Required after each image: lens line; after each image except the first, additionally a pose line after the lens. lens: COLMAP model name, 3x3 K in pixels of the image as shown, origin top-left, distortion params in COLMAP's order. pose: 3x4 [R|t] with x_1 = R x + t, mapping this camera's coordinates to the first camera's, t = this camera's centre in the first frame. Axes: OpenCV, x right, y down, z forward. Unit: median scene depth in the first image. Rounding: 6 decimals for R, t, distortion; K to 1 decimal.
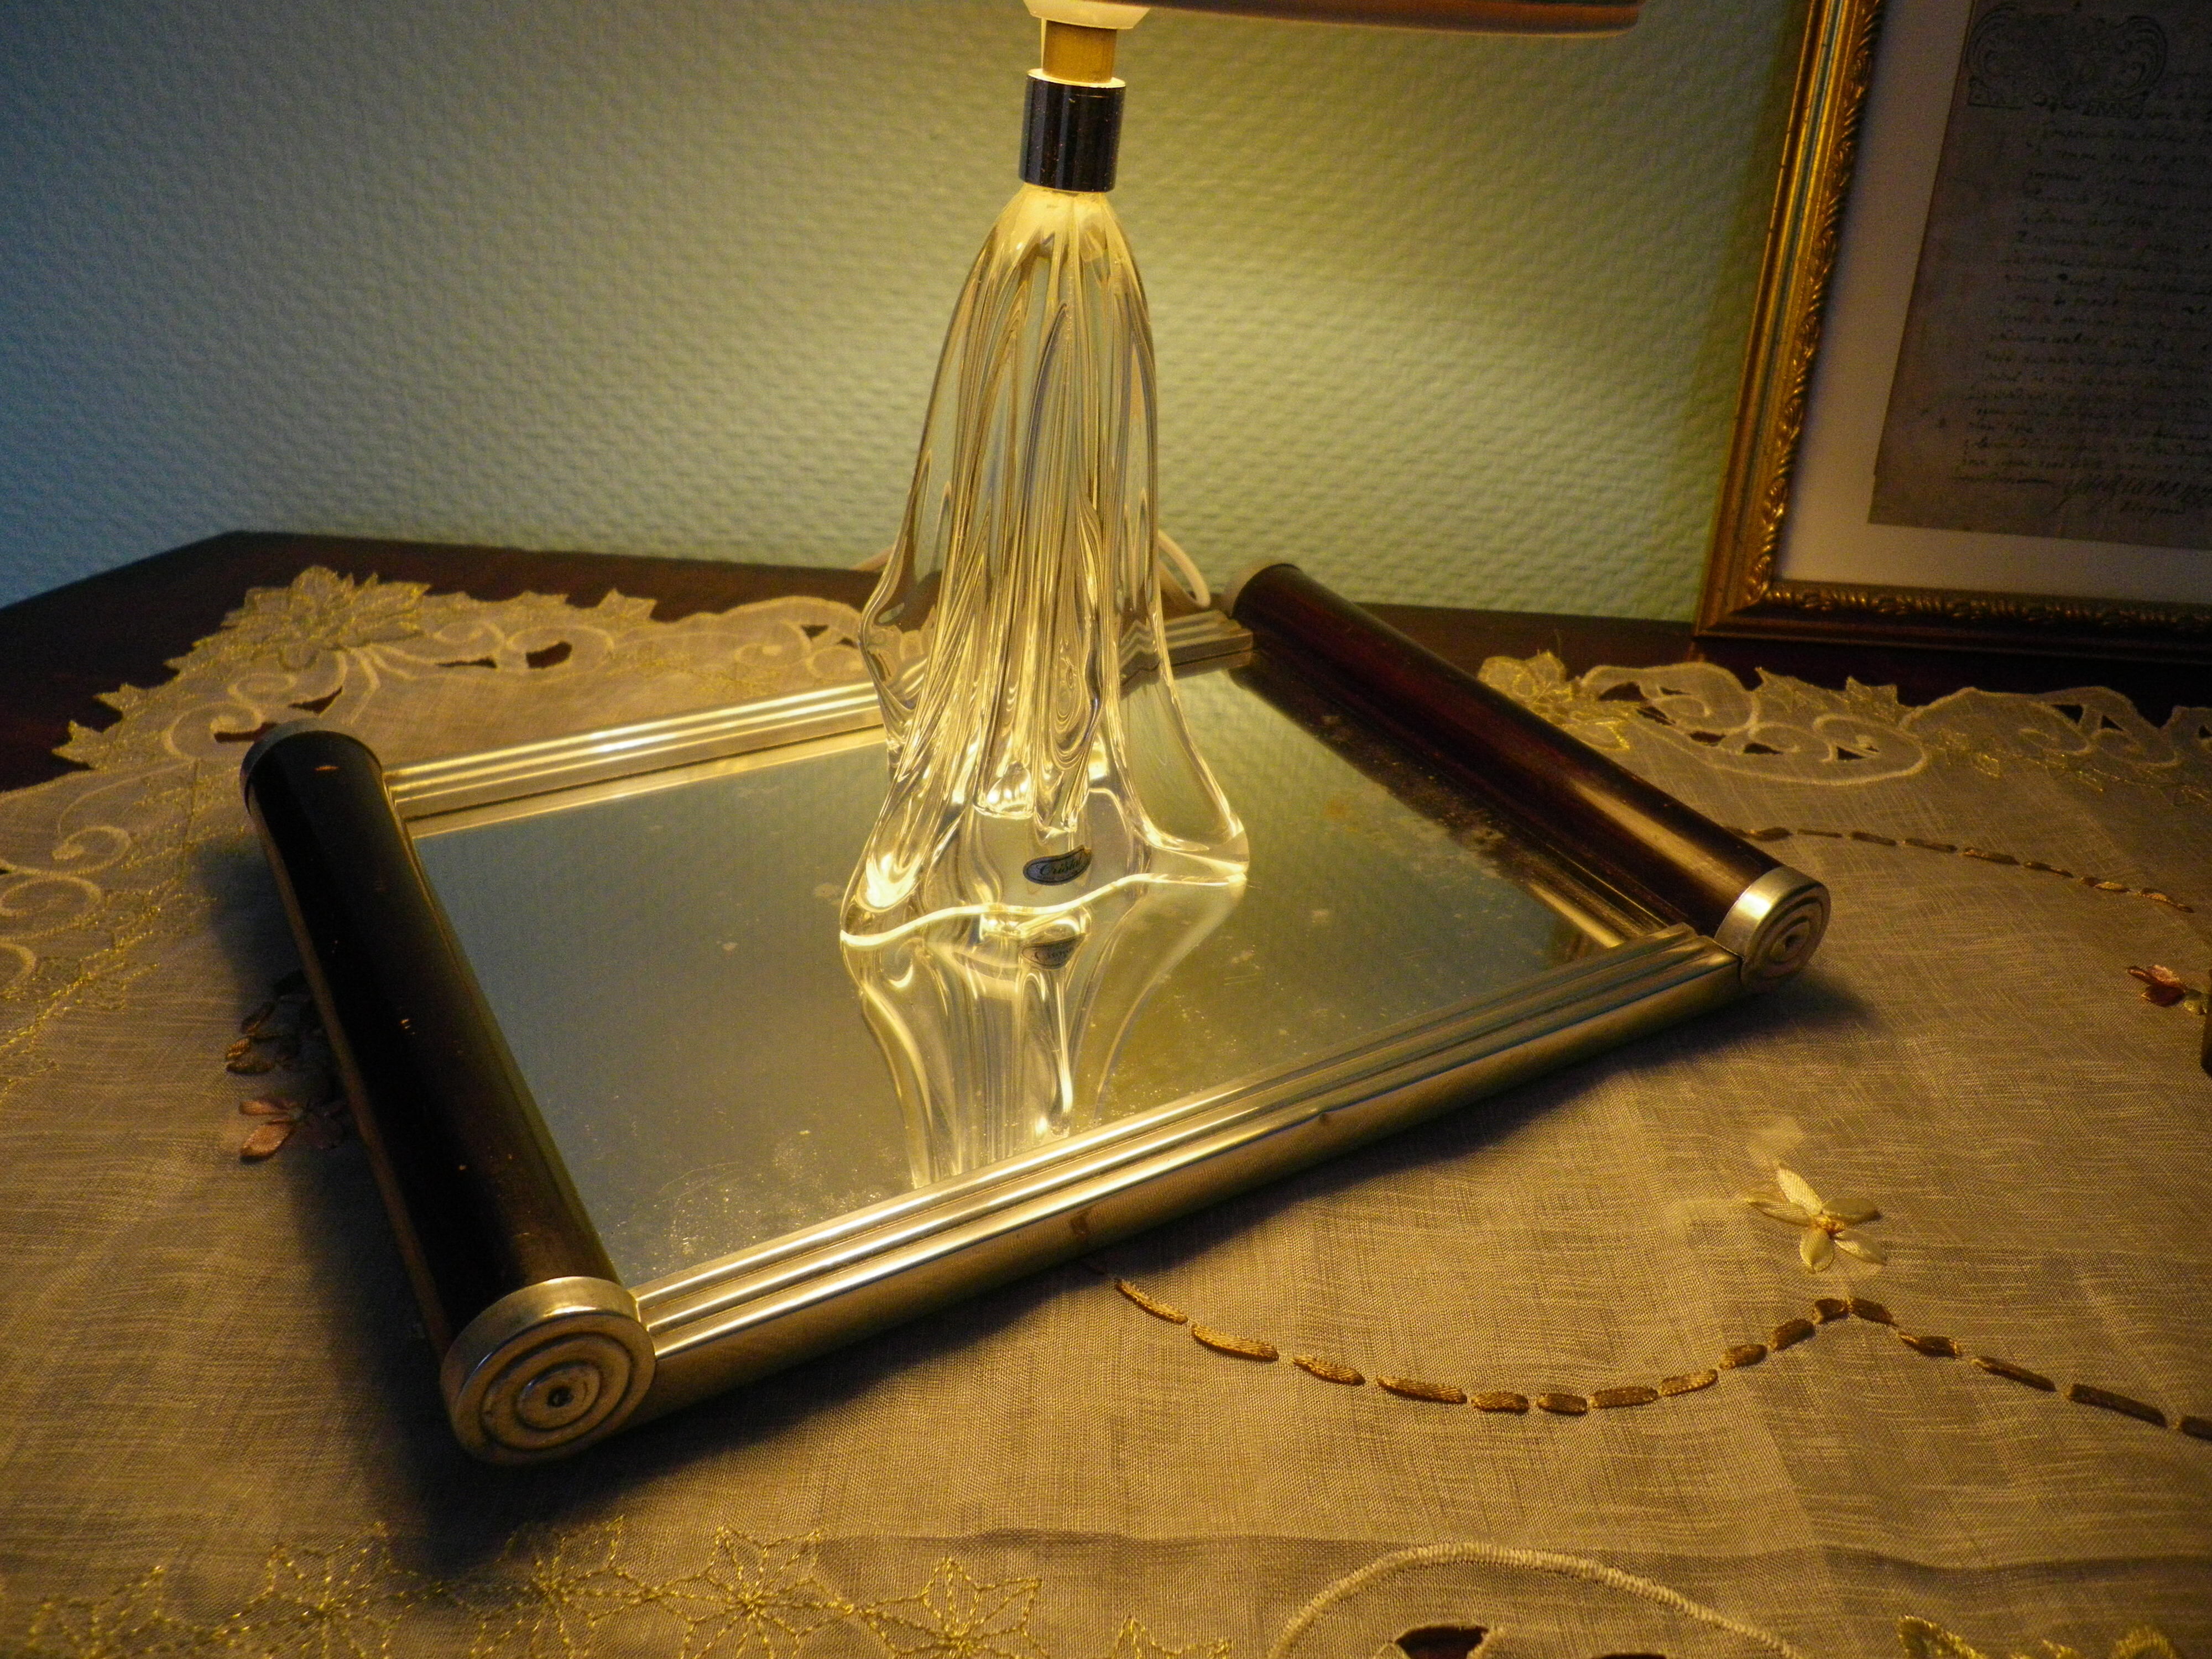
lens RADIAL K [[1708.5, 0, 1091.3], [0, 1708.5, 828.3], [0, 0, 1]] dist [-0.005341, 0.002217]
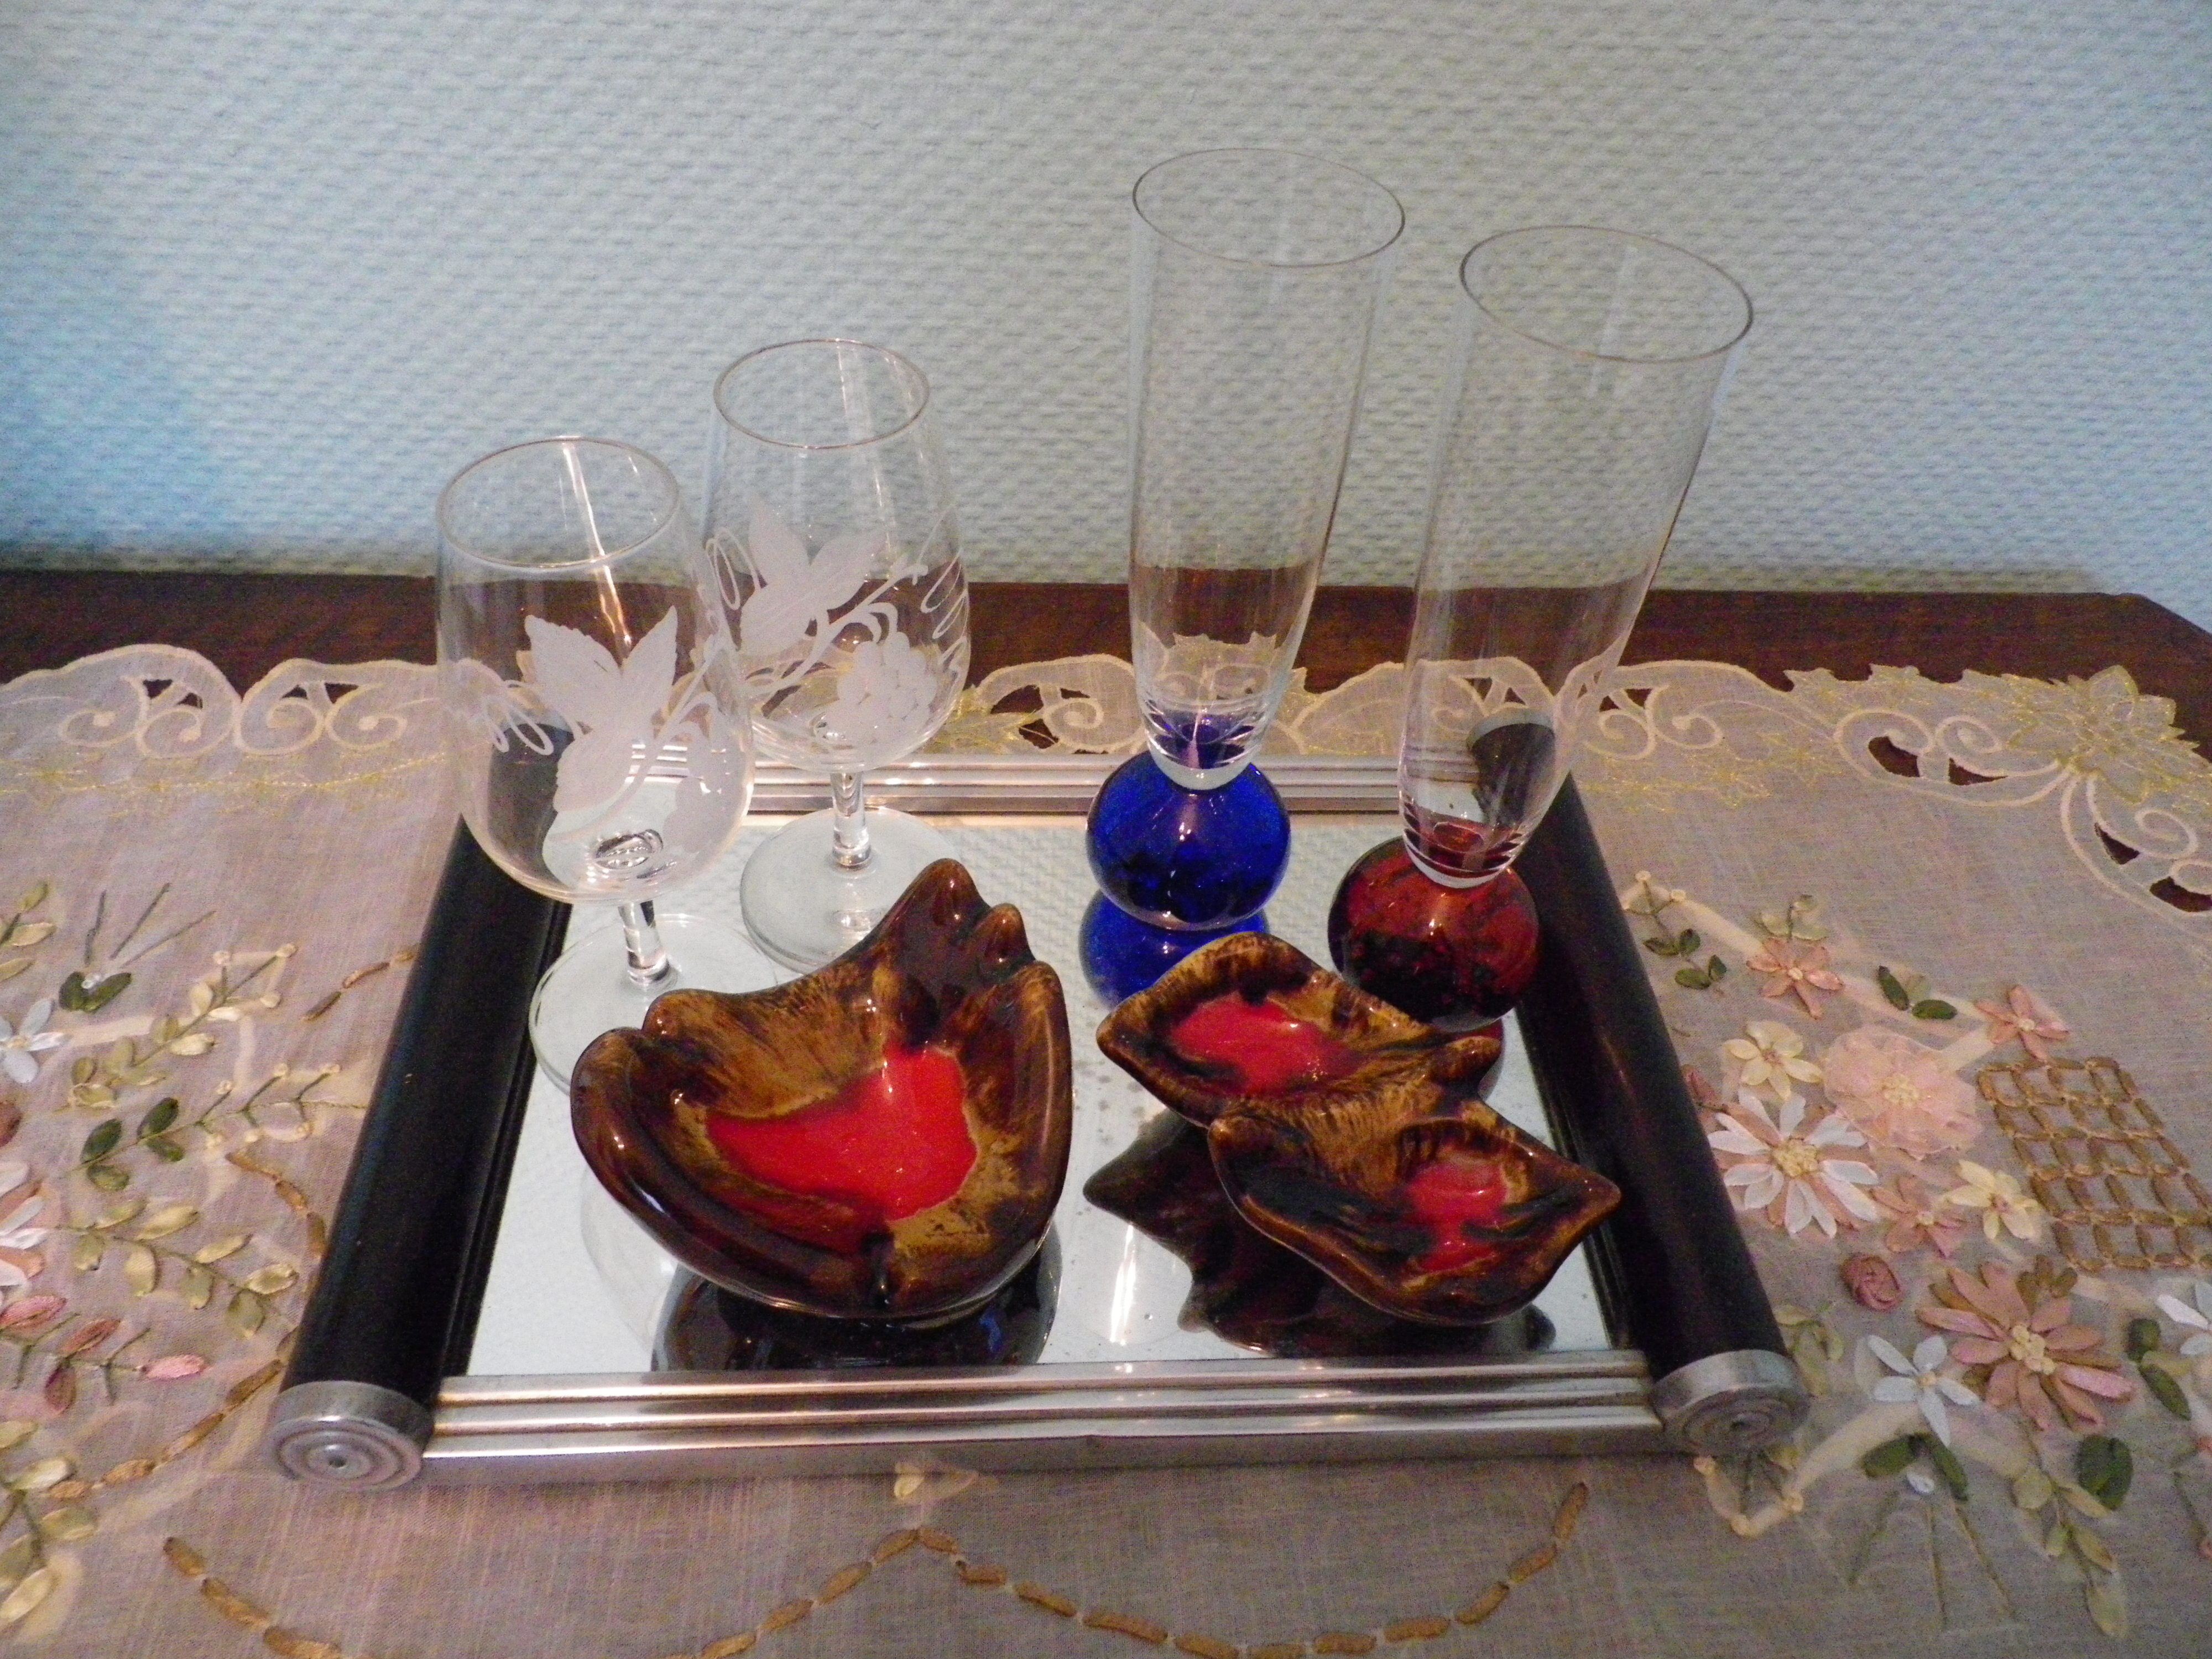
lens RADIAL K [[1724.7, 0, 1124.9], [0, 1724.7, 829.4], [0, 0, 1]] dist [0.002597, 0.006238]
pose [[0.997165, -0.058558, 0.047257, 0.340231], [0.045583, 0.969748, 0.239813, -0.256734], [-0.059871, -0.236979, 0.969668, 0.019611]]
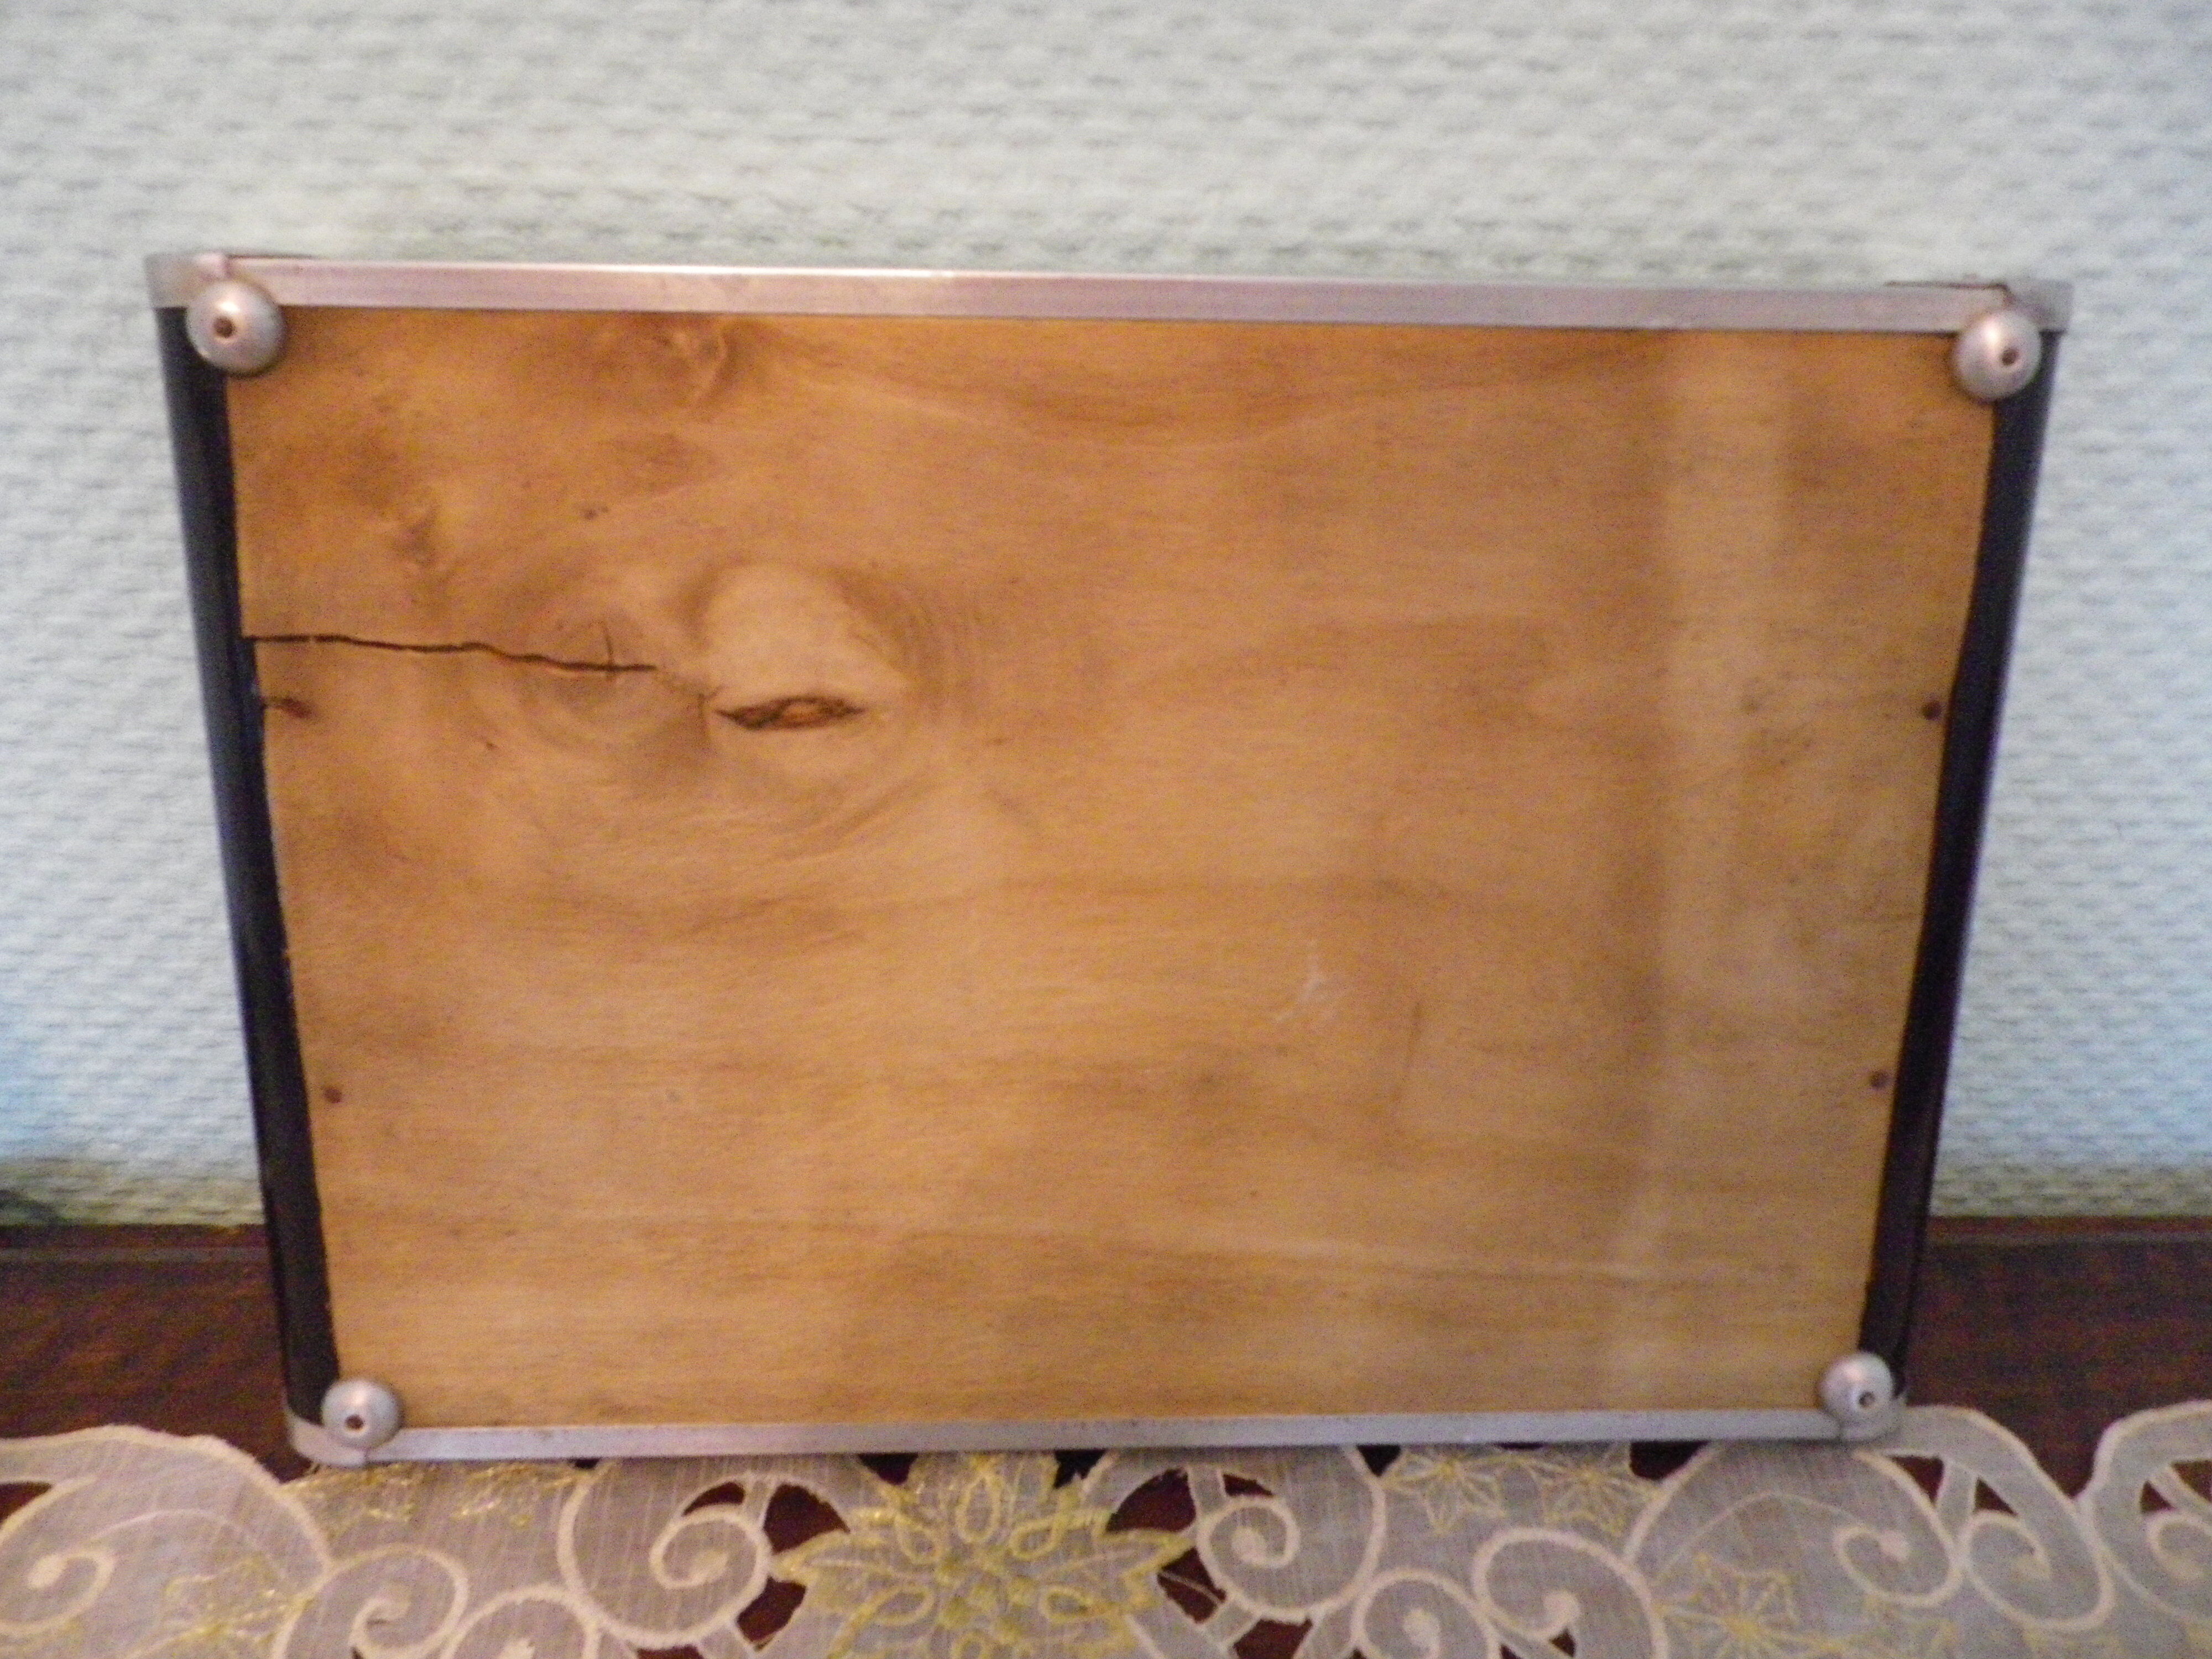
lens RADIAL K [[1724.7, 0, 1124.9], [0, 1724.7, 829.4], [0, 0, 1]] dist [0.002597, 0.006238]
pose [[0.998439, -0.053085, 0.017375, 0.321559], [0.051726, 0.996132, 0.071029, -0.370186], [-0.021079, -0.070020, 0.997323, 0.457264]]
